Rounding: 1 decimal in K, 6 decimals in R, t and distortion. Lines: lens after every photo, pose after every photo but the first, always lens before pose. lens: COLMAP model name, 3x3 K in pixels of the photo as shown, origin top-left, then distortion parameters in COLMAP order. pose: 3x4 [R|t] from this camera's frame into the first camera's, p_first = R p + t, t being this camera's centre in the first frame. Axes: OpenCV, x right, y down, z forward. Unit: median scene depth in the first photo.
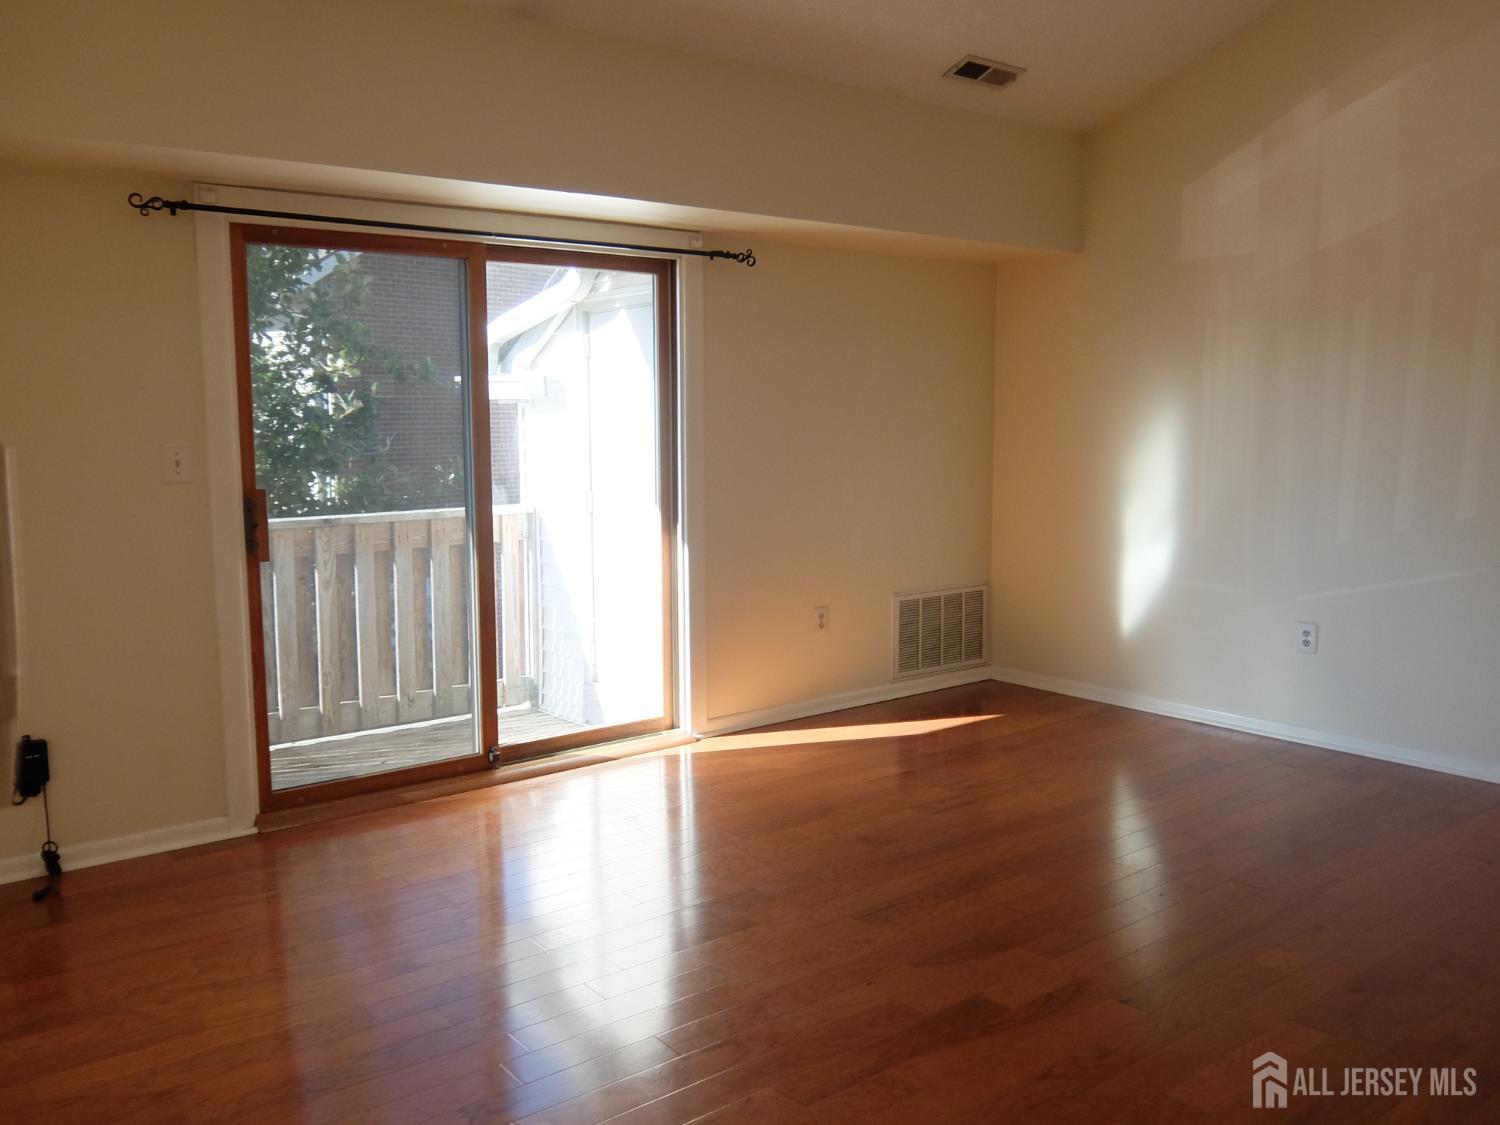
lens RADIAL K [[1243.5, 0, 727.0], [0, 1243.5, 584.7], [0, 0, 1]] dist [-0.040132, -0.003254]
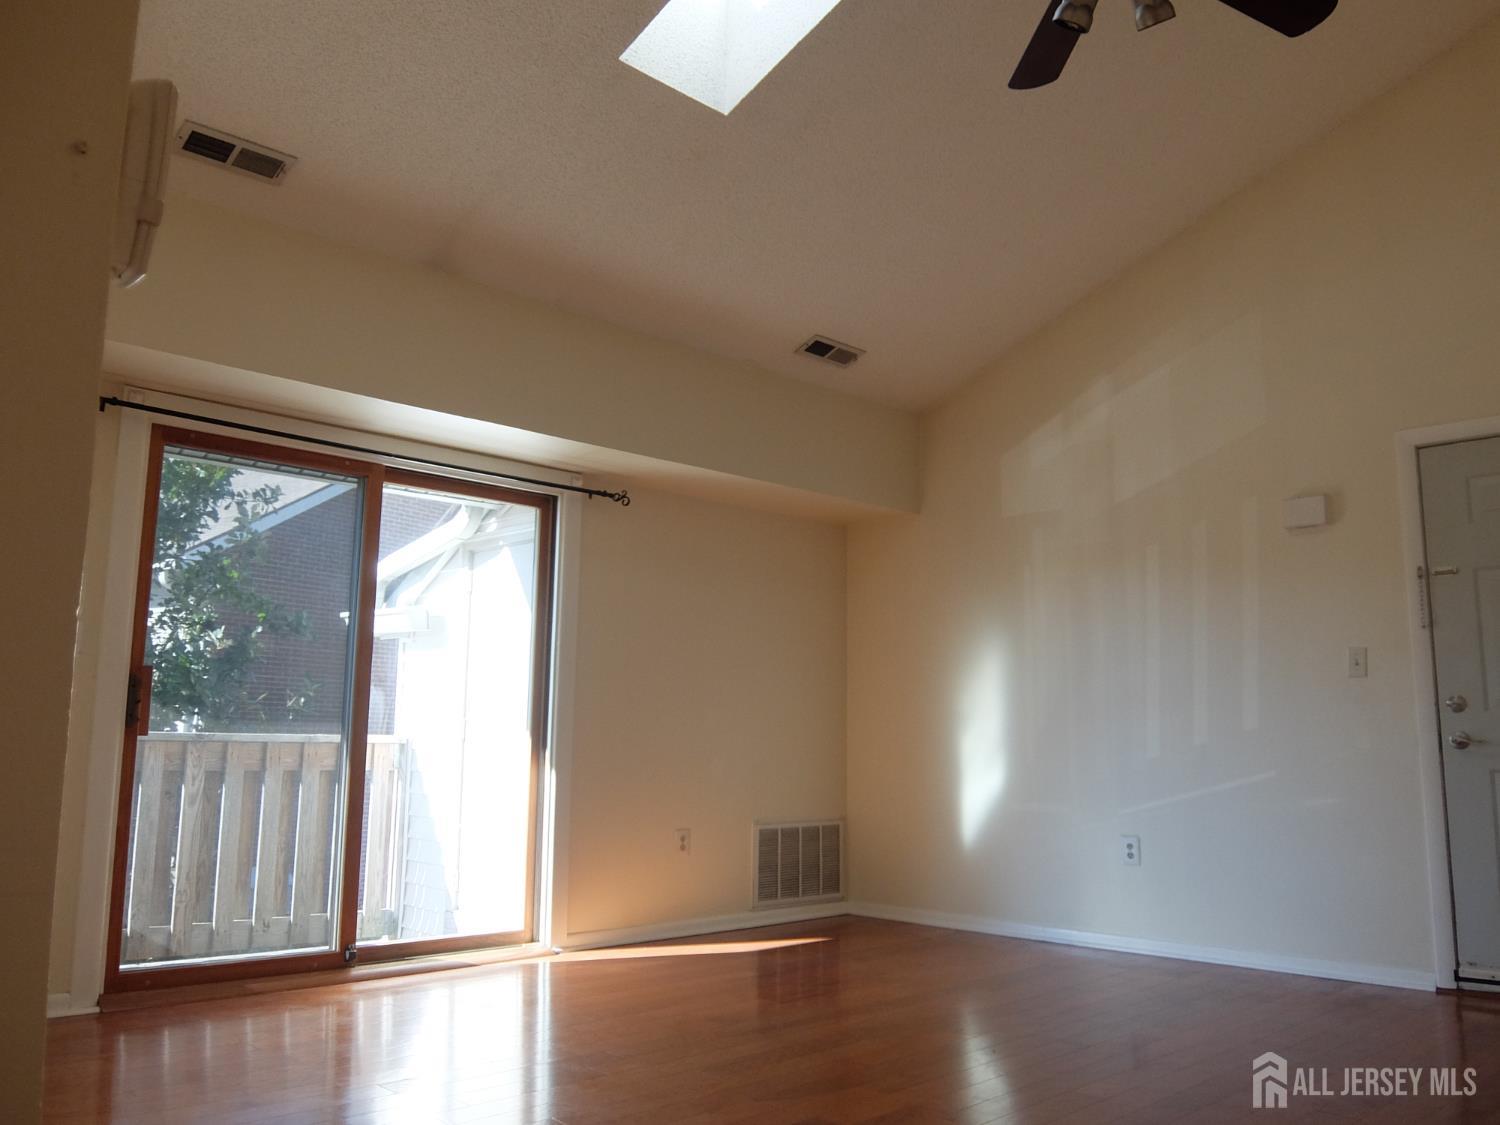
lens RADIAL K [[1241.8, 0, 750.0], [0, 1241.8, 562.5], [0, 0, 1]] dist [-0.055241, -0.003168]
pose [[0.993183, 0.038925, 0.109870, 0.009143], [-0.007102, 0.961051, -0.276281, 0.089250], [-0.116345, 0.273618, 0.954776, -0.054834]]
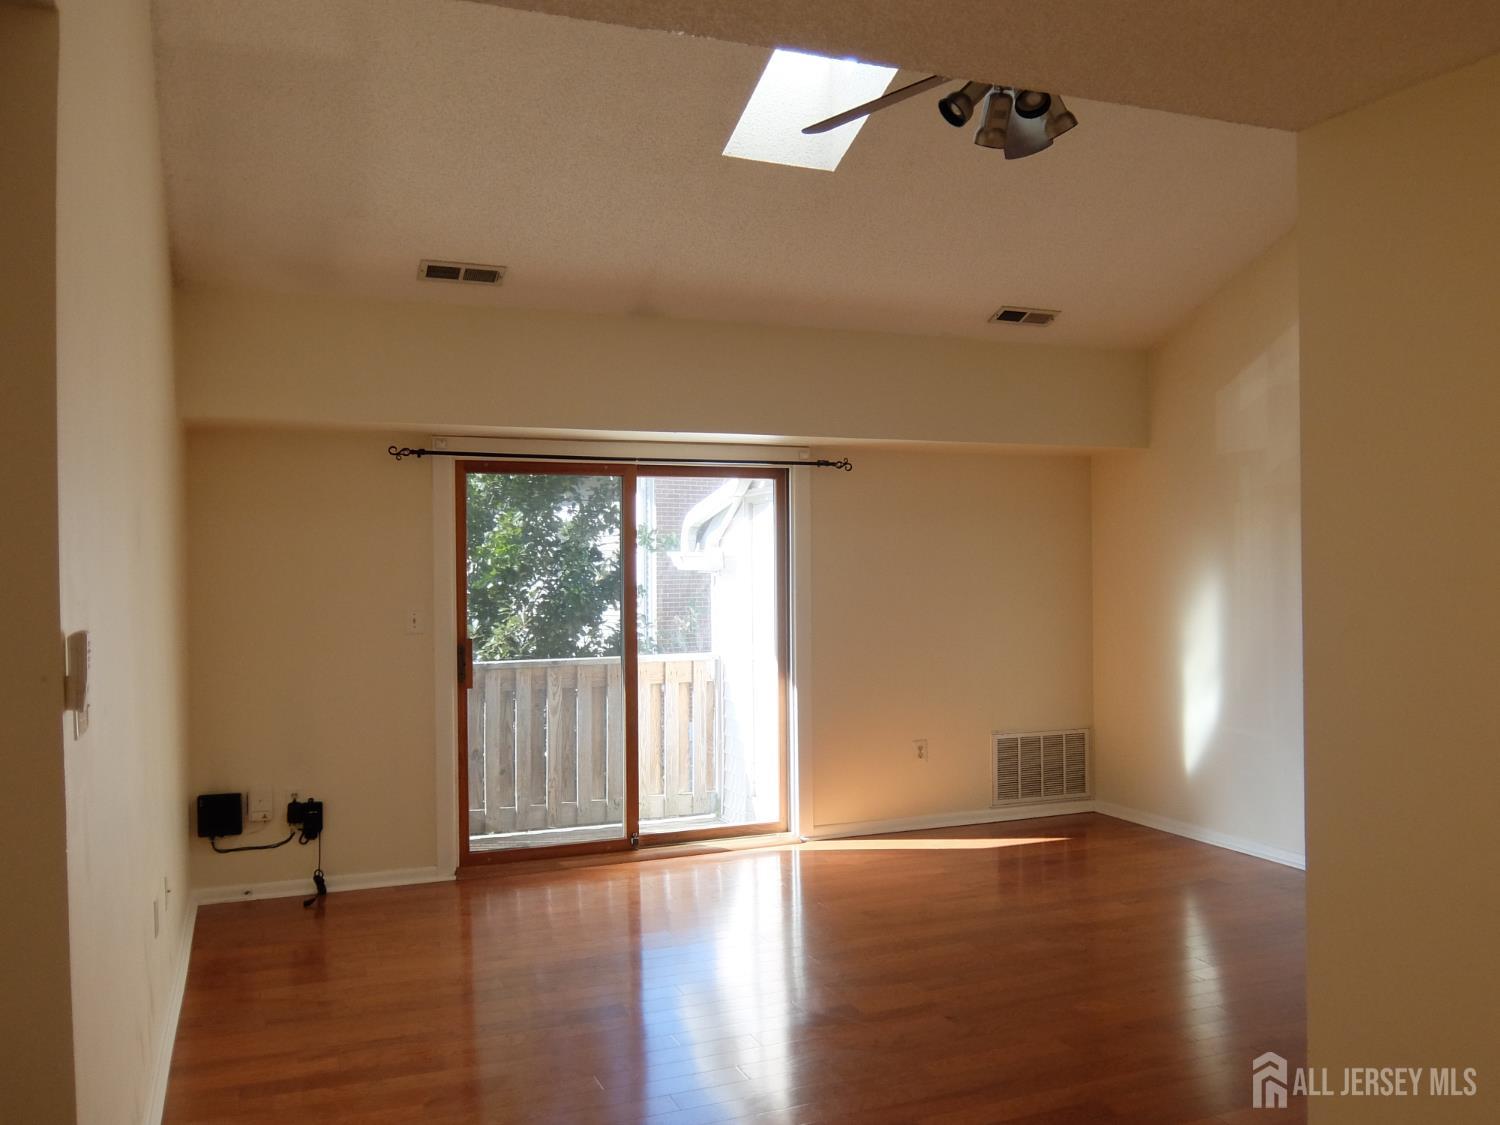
lens RADIAL K [[1240.4, 0, 746.2], [0, 1240.4, 586.3], [0, 0, 1]] dist [-0.012957, -0.075502]
pose [[0.959496, 0.000215, -0.281722, 0.254559], [-0.034211, 0.992688, -0.115759, 0.014472], [0.279637, 0.120708, 0.952488, -0.225728]]
